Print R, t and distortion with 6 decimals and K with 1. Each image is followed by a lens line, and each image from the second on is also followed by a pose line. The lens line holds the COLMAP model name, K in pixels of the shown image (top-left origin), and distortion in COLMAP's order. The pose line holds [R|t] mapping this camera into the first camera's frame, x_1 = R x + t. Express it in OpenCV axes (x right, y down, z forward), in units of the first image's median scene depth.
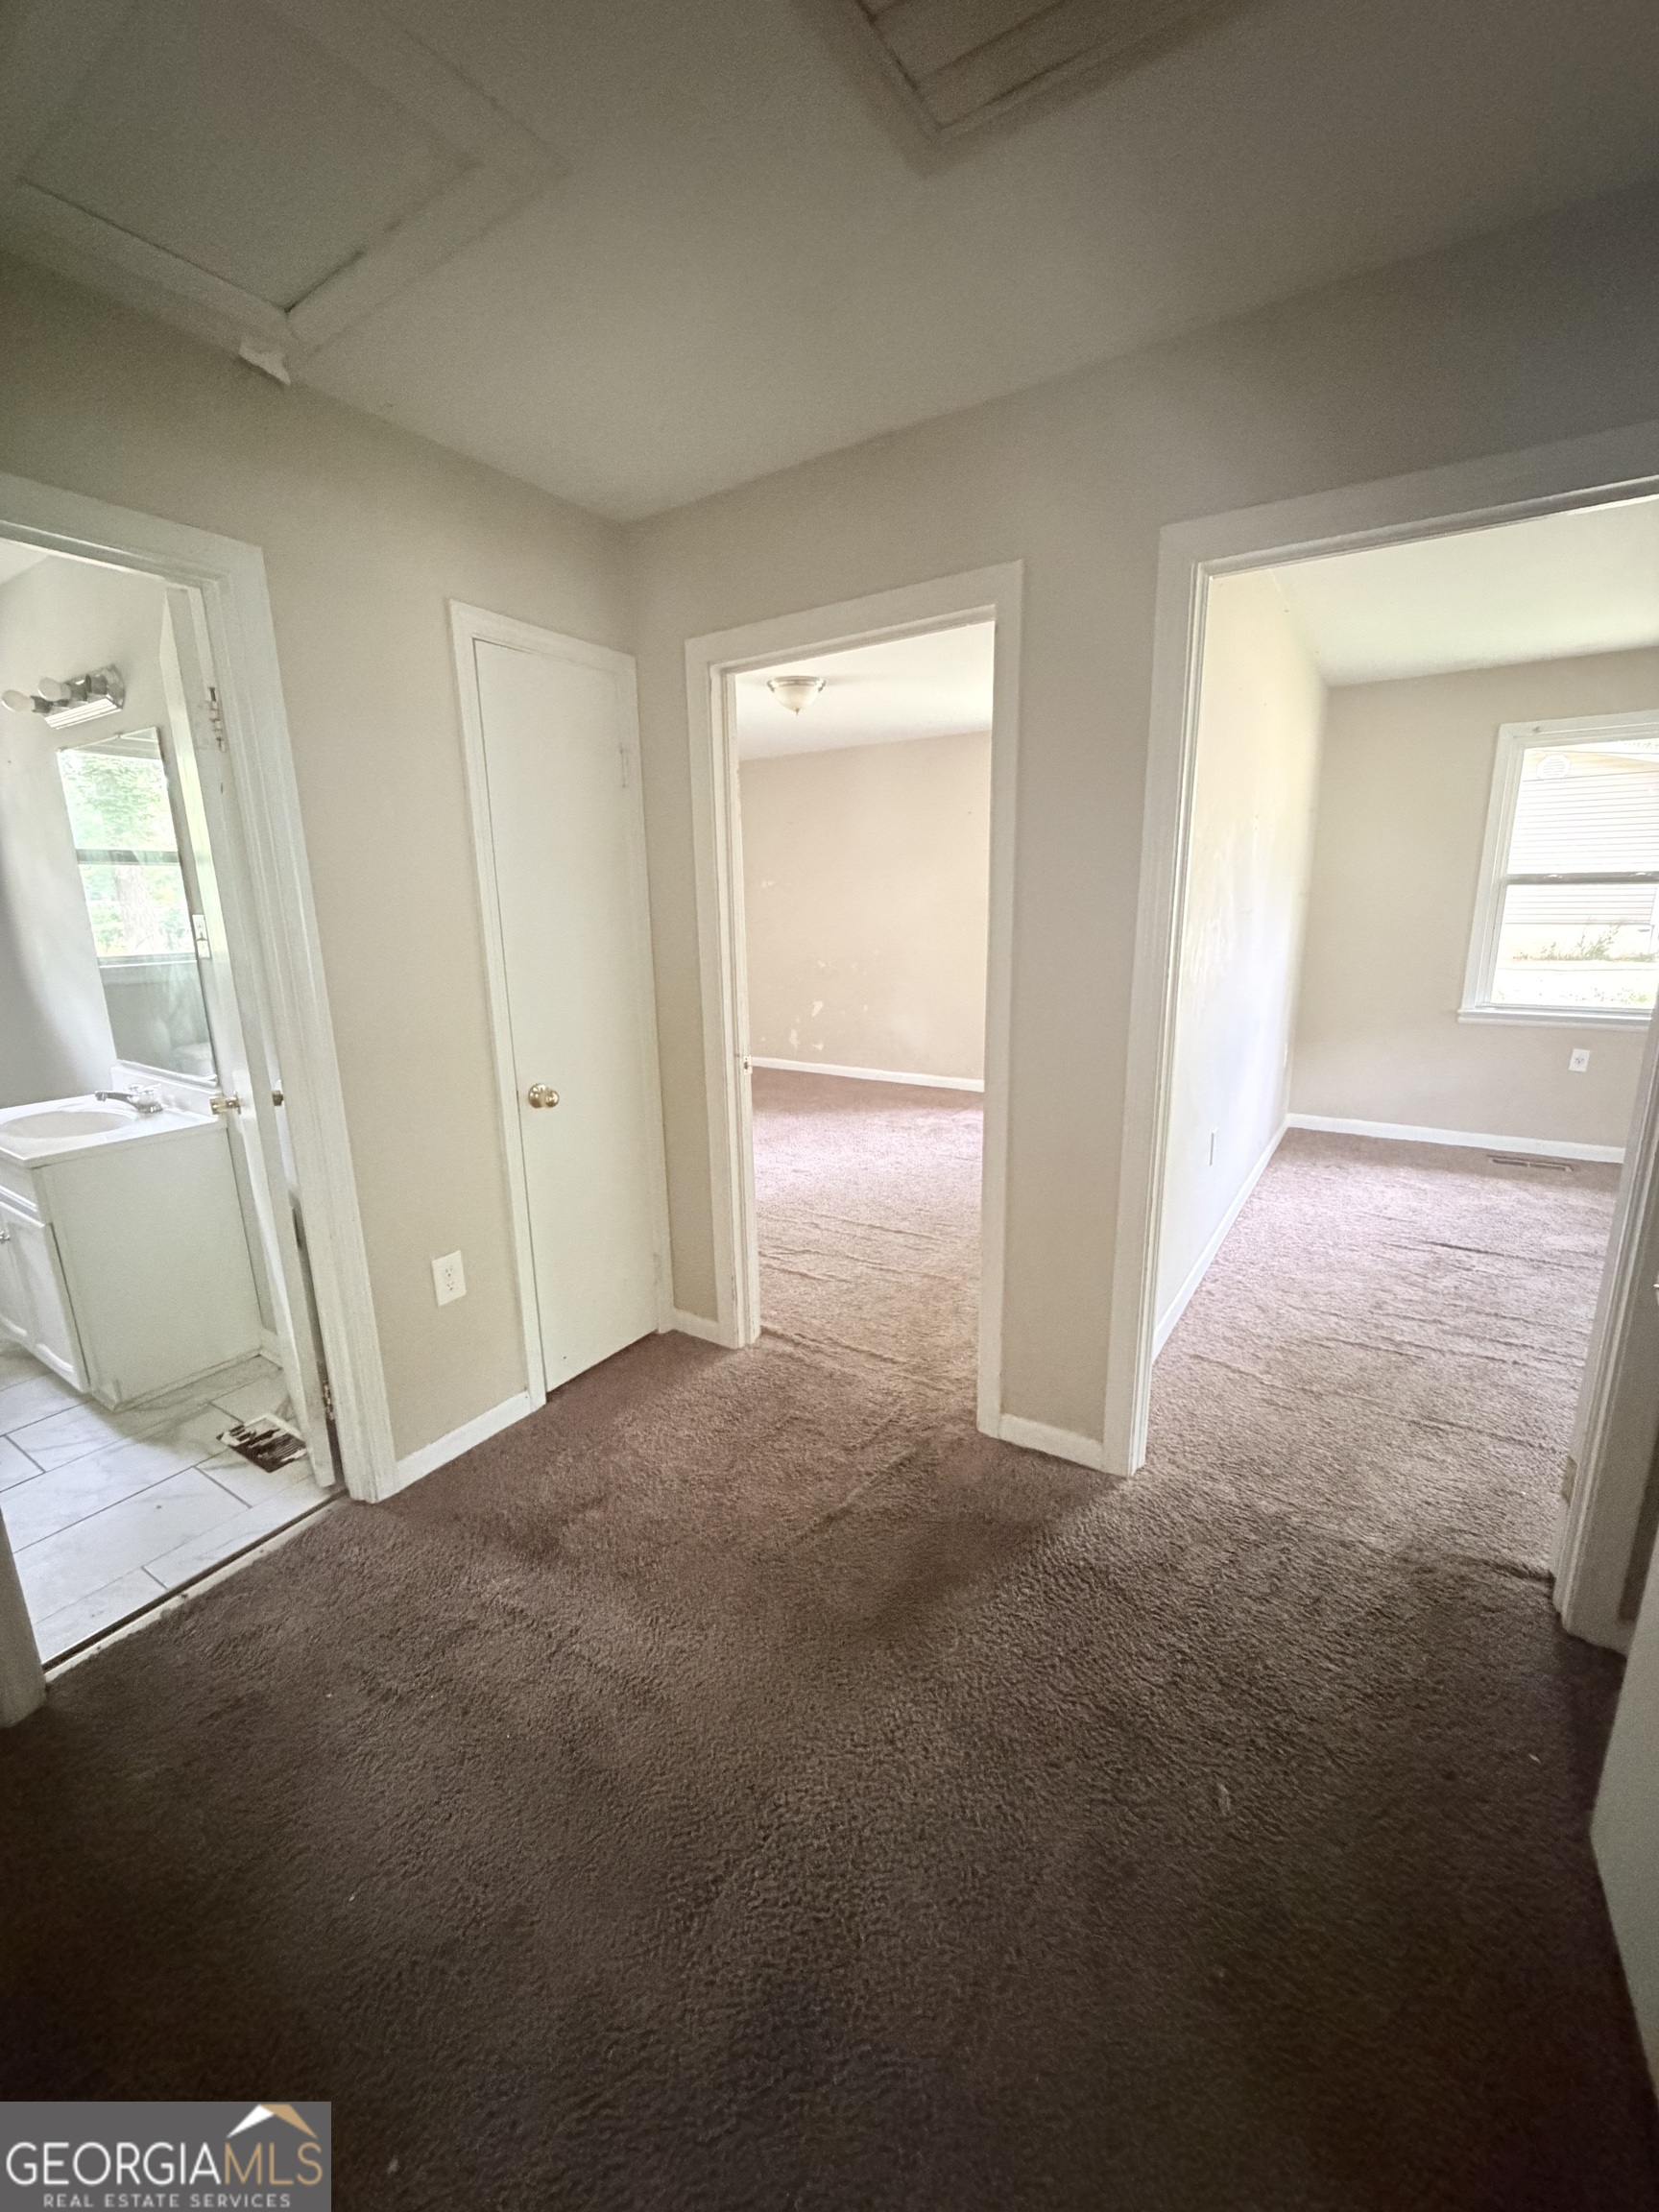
lens RADIAL K [[881.6, 0, 830.6], [0, 881.6, 1099.3], [0, 0, 1]] dist [-0.001694, -0.000597]
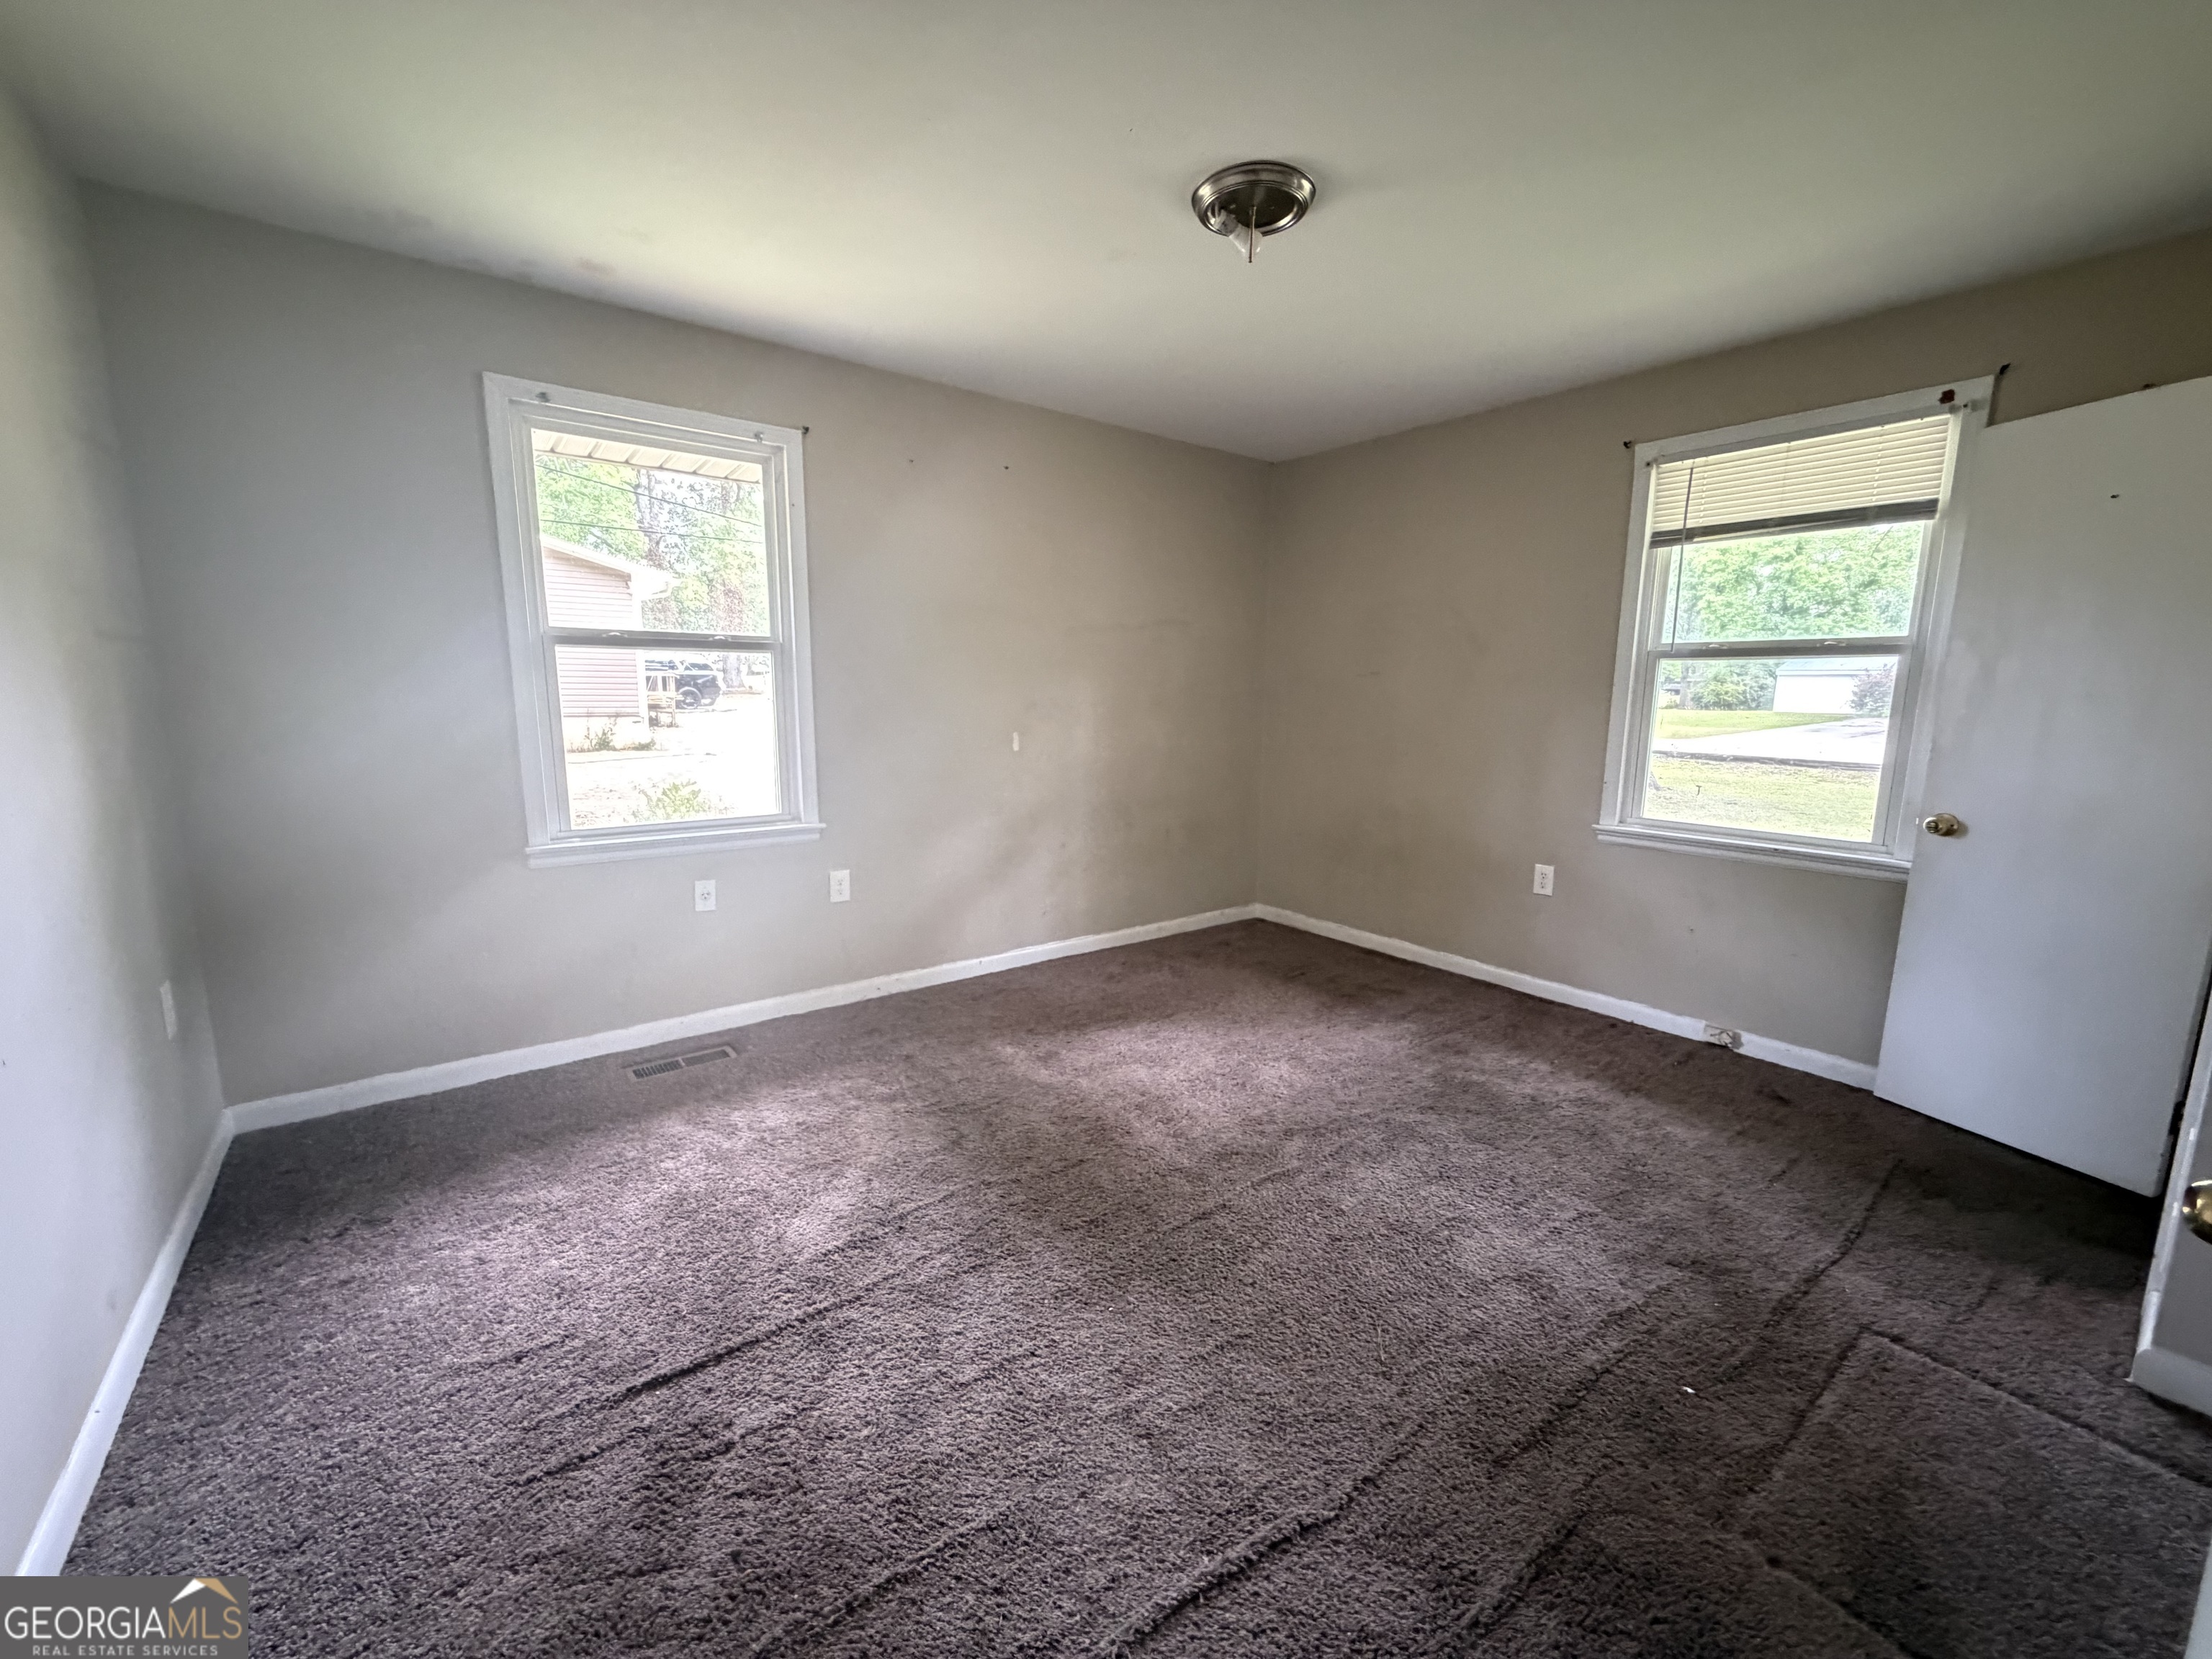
lens RADIAL K [[881.6, 0, 1098.1], [0, 881.6, 835.4], [0, 0, 1]] dist [-0.001694, -0.000597]
pose [[0.330041, -0.131685, 0.934736, 0.304228], [0.193181, 0.978687, 0.069668, -0.082036], [-0.923988, 0.157580, 0.348446, 0.462411]]
